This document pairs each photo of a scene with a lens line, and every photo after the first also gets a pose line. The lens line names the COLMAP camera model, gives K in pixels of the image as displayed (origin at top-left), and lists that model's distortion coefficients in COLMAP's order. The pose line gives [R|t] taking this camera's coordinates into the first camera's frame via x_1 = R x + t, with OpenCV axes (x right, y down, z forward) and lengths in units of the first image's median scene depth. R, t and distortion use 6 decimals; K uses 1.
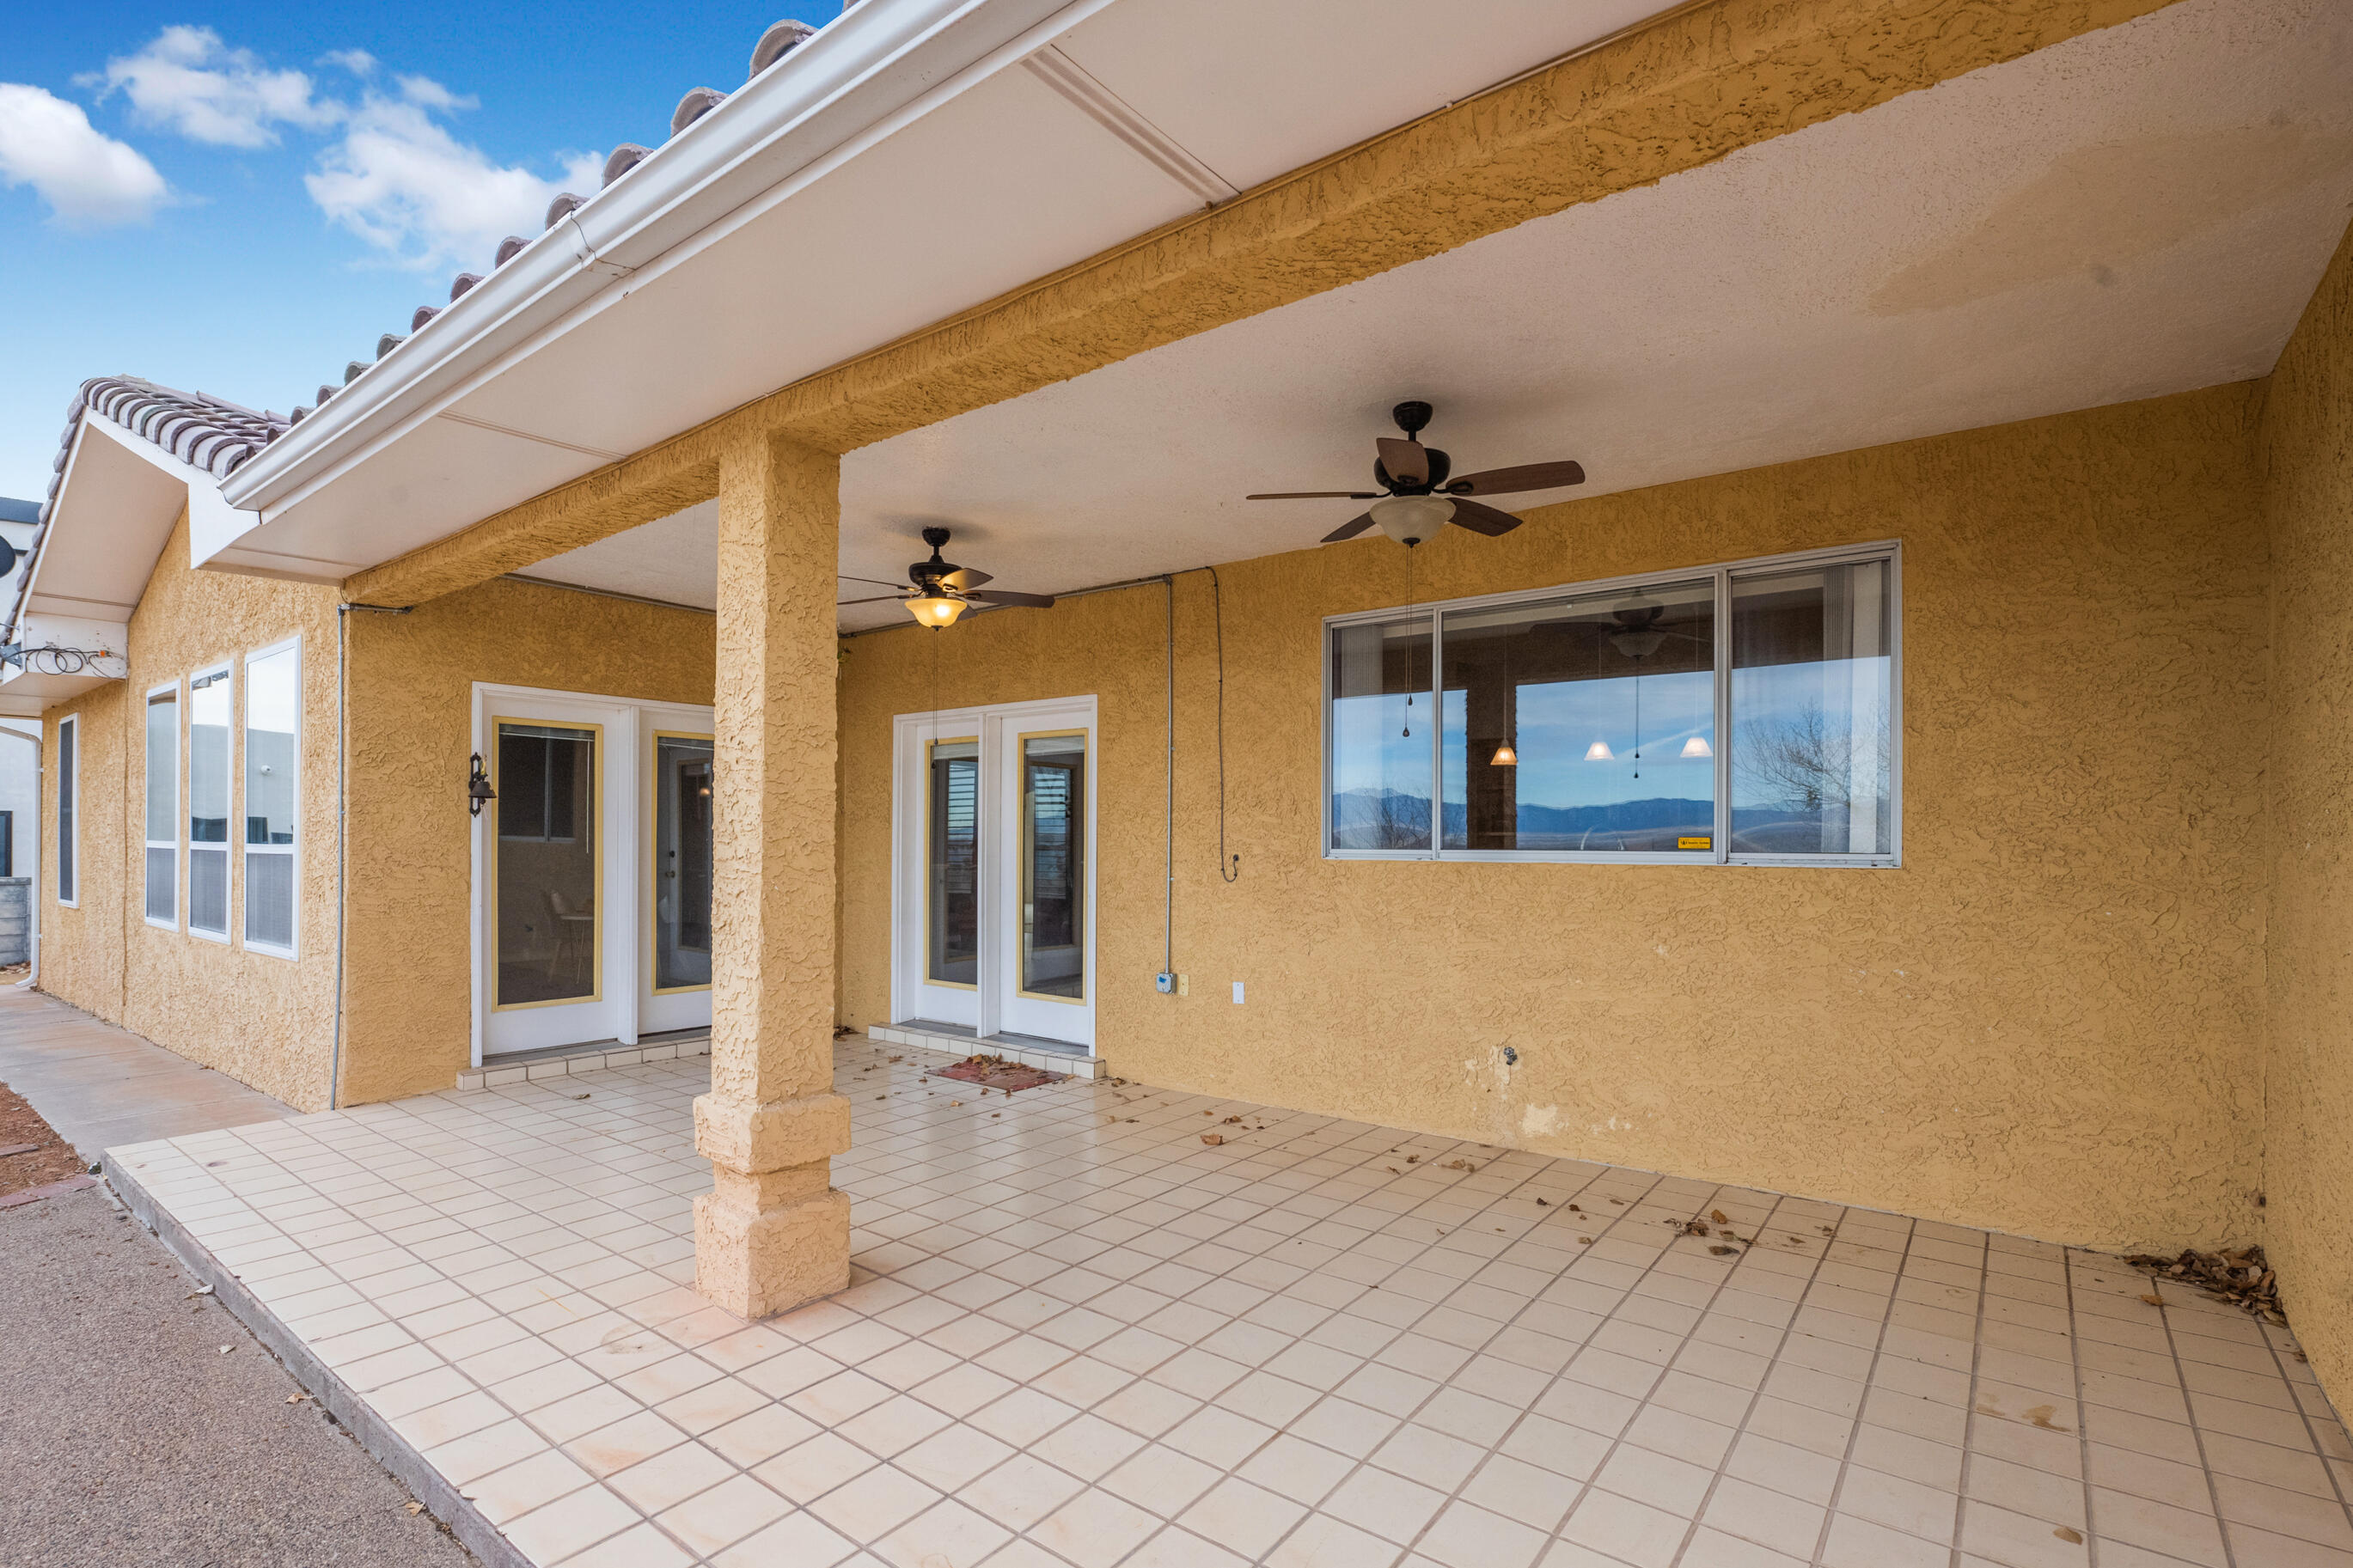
lens RADIAL K [[1087.1, 0, 1201.7], [0, 1087.1, 848.3], [0, 0, 1]] dist [-0.001936, -0.000514]
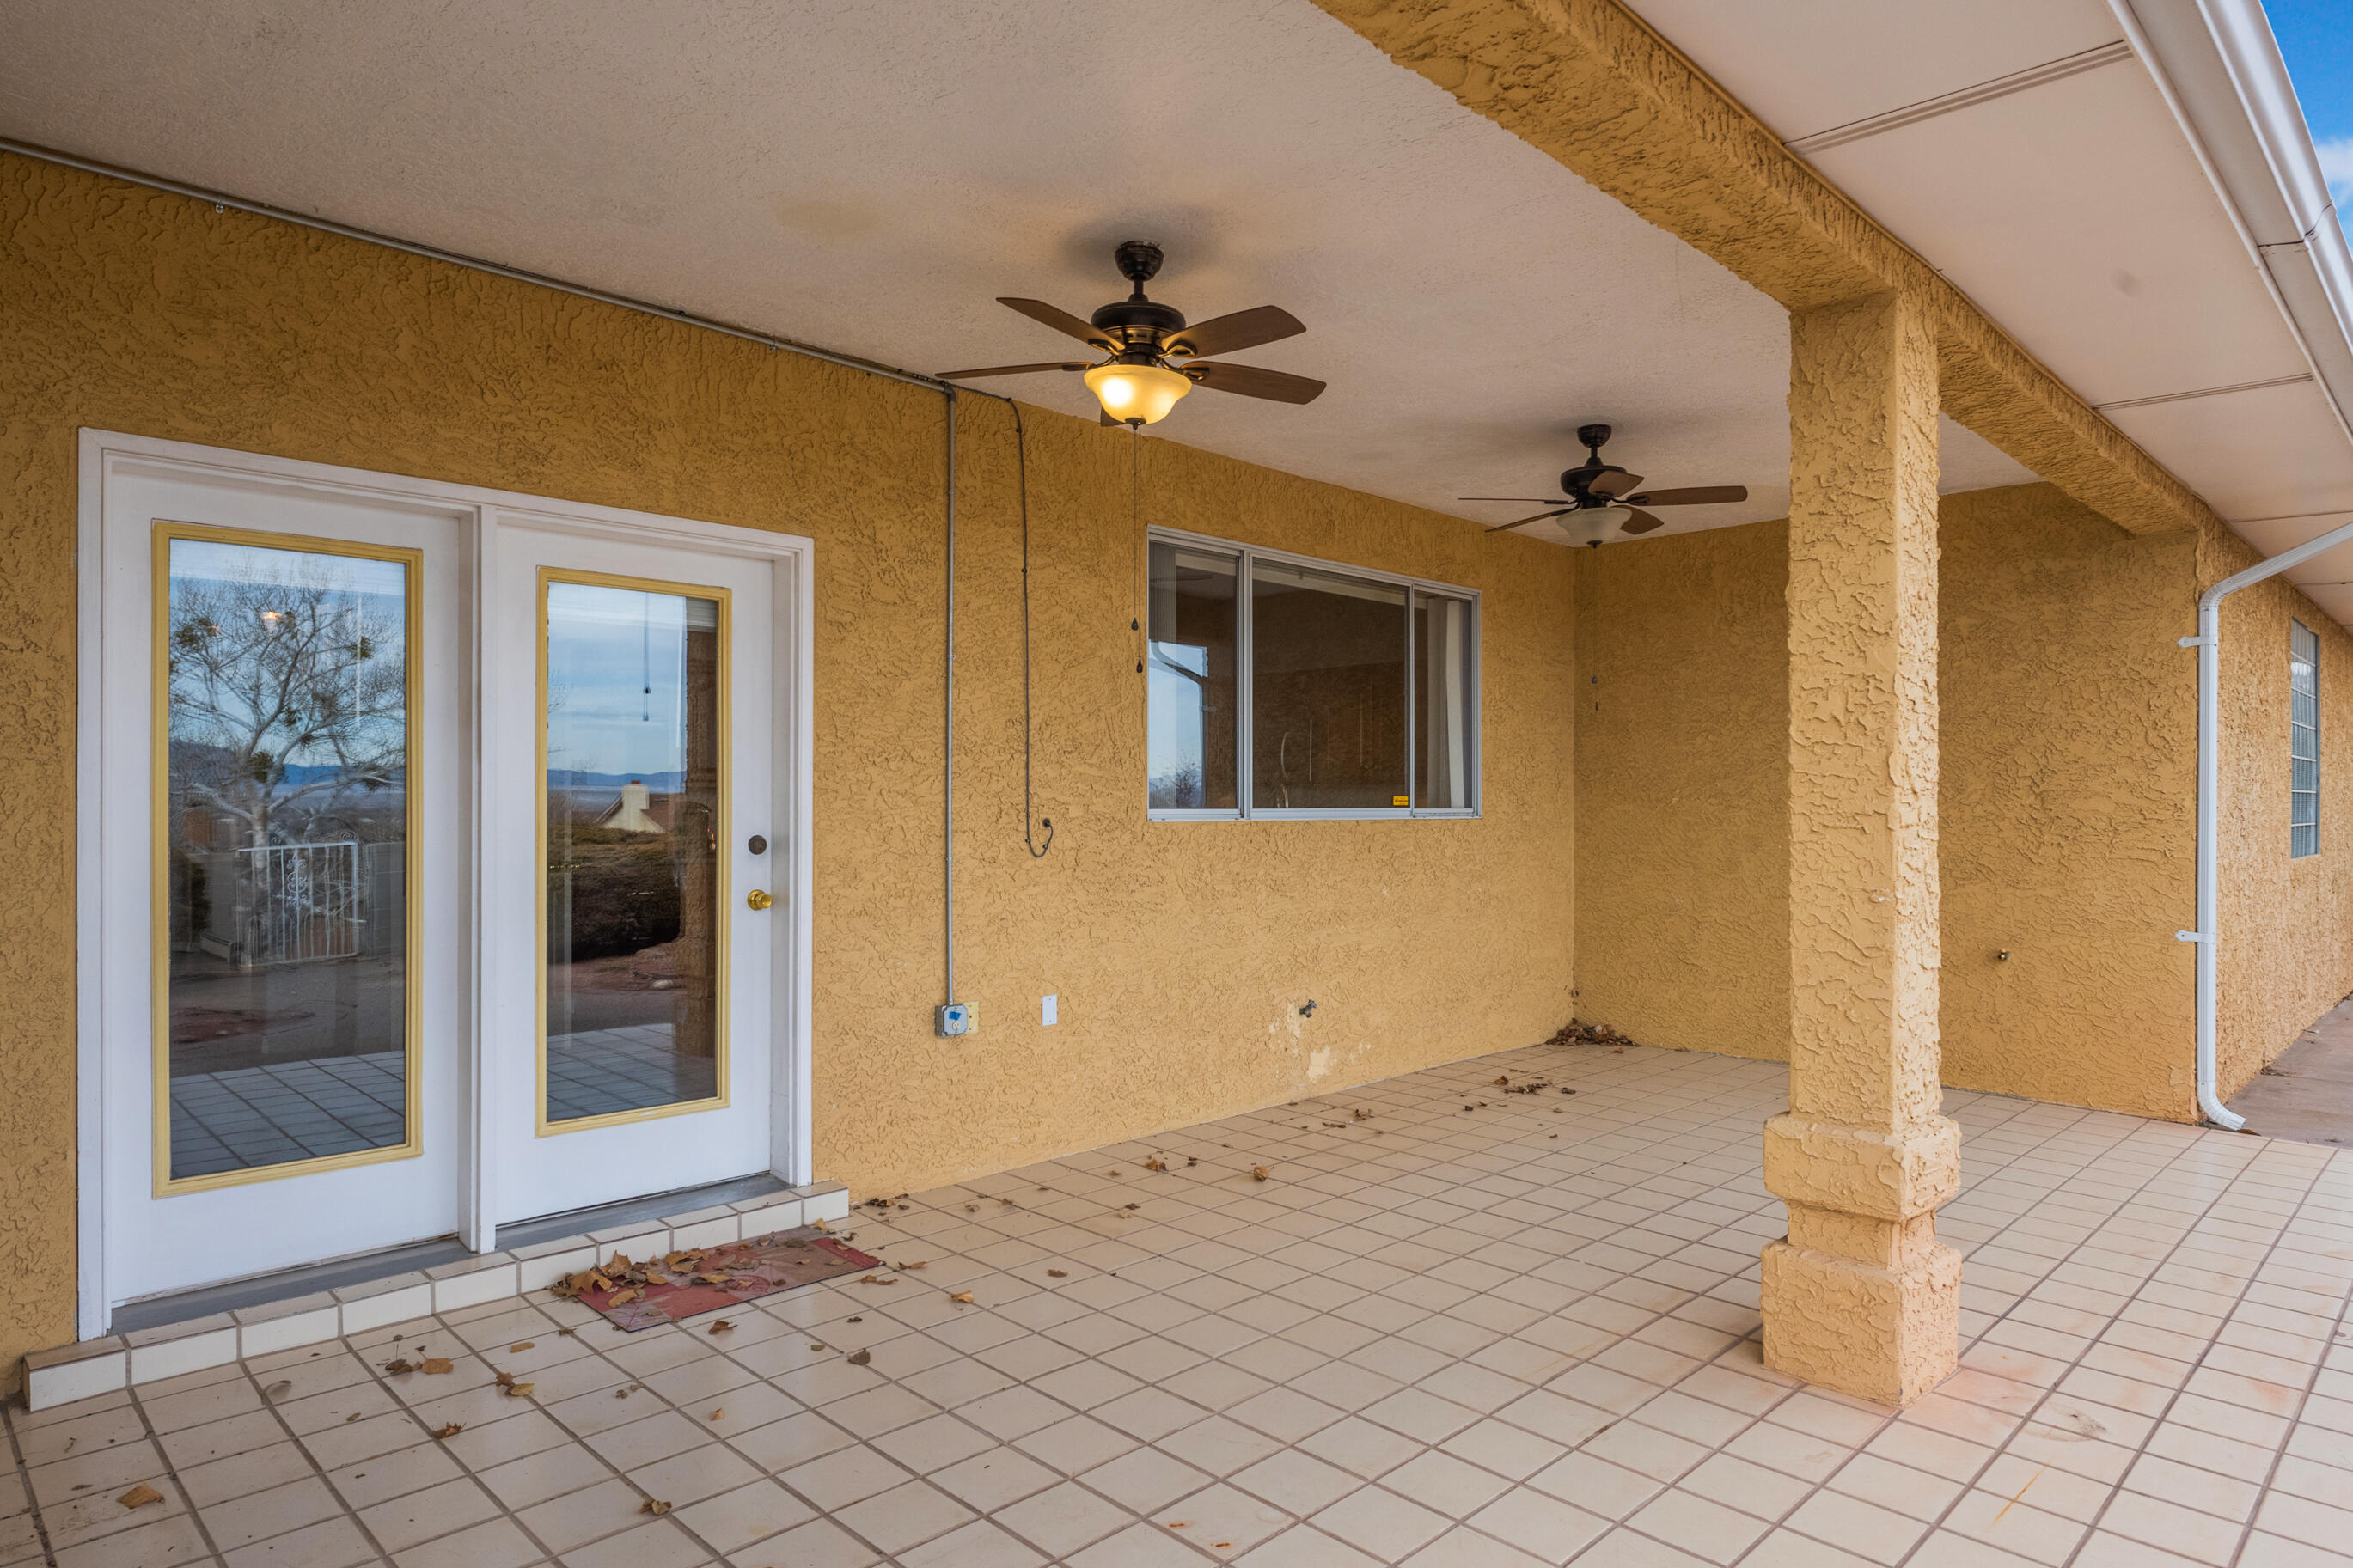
lens RADIAL K [[1354.1, 0, 1166.6], [0, 1354.1, 818.6], [0, 0, 1]] dist [-0.011198, 0.008566]
pose [[0.157463, -0.014156, 0.987423, -0.861920], [0.006795, 0.999889, 0.013251, -0.005453], [-0.987501, 0.004623, 0.157542, 0.803346]]
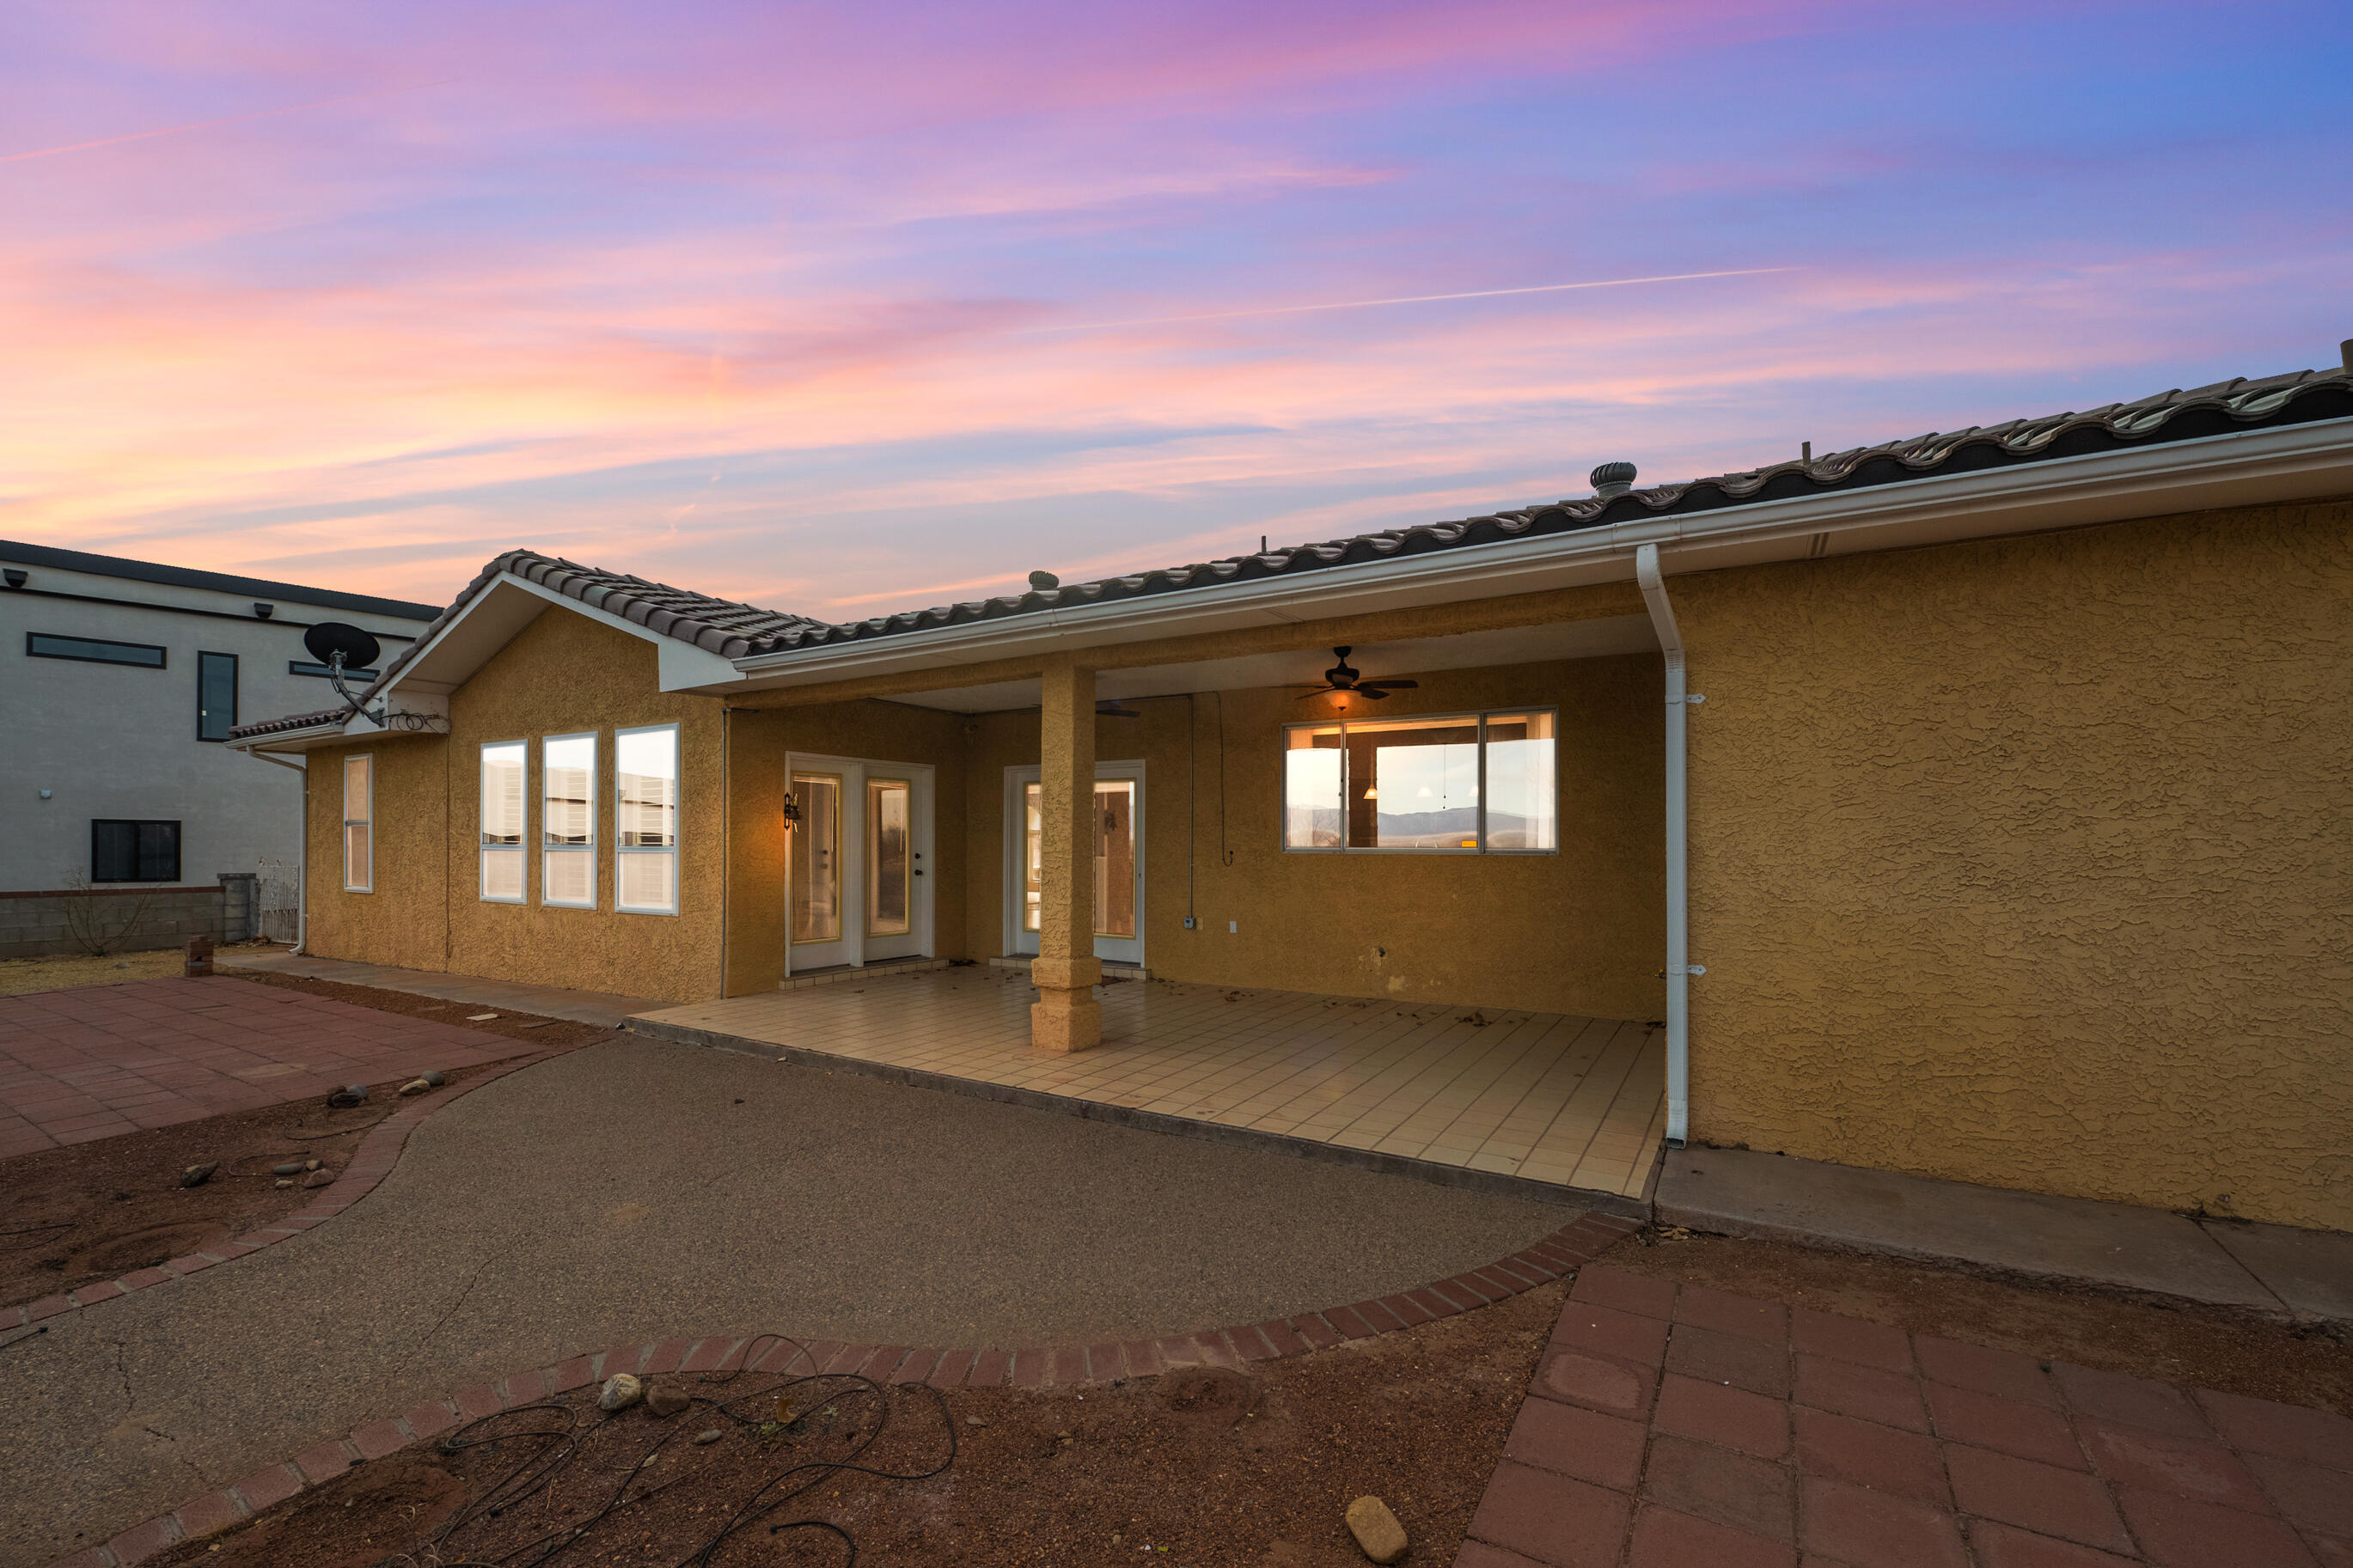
lens RADIAL K [[949.4, 0, 1190.3], [0, 949.4, 847.9], [0, 0, 1]] dist [-0.007825, -0.000760]
pose [[0.994198, -0.002557, 0.107534, -0.213205], [0.002630, 0.999996, -0.000533, 0.001491], [-0.107533, 0.000812, 0.994201, -0.584905]]
